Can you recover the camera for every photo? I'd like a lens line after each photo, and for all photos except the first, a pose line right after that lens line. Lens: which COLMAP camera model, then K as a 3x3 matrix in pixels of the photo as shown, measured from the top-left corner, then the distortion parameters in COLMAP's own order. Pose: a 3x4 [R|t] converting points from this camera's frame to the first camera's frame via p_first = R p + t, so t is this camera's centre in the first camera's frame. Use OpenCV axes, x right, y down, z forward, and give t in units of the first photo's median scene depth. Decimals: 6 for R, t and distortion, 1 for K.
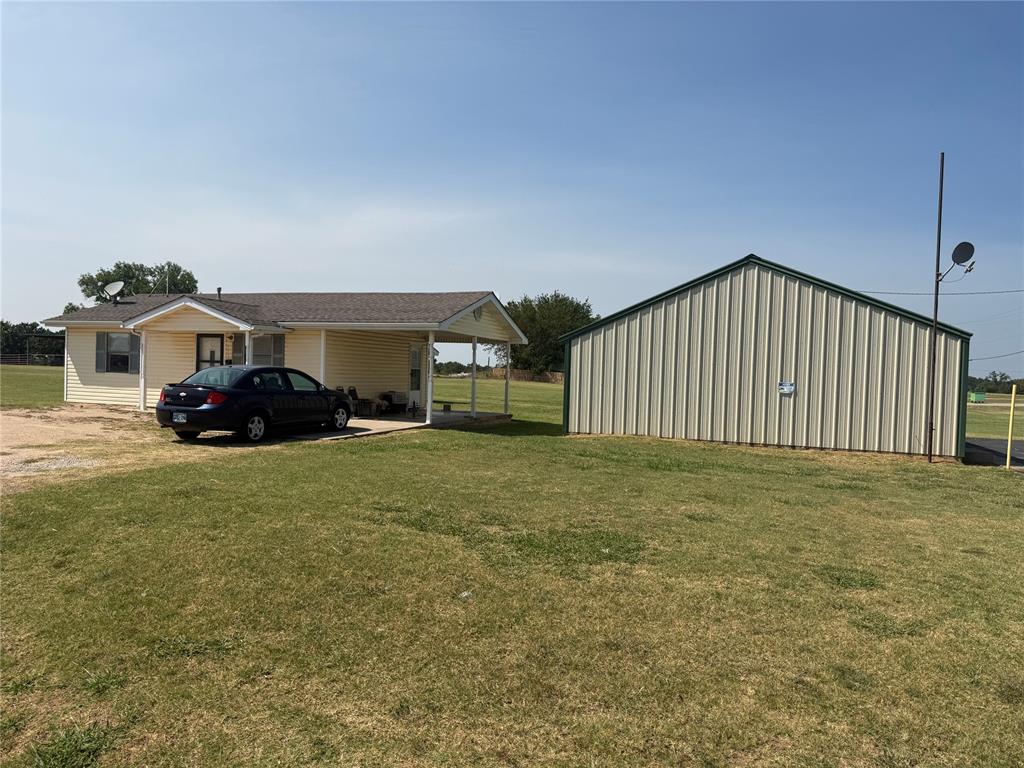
lens RADIAL K [[747.8, 0, 517.7], [0, 747.8, 380.1], [0, 0, 1]] dist [0.041393, -0.004203]
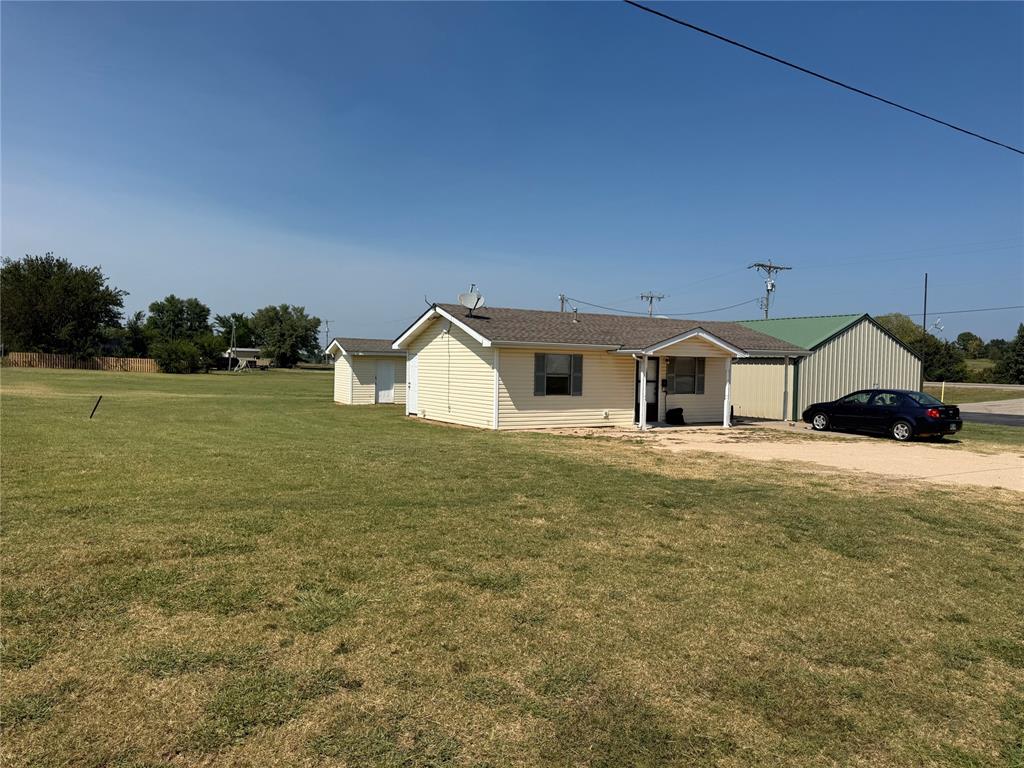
lens RADIAL K [[747.8, 0, 517.7], [0, 747.8, 380.1], [0, 0, 1]] dist [0.041393, -0.004203]
pose [[0.601447, -0.036032, 0.798100, -1.325711], [0.003995, 0.999106, 0.042096, -0.069857], [-0.798903, -0.022130, 0.601053, 0.465938]]
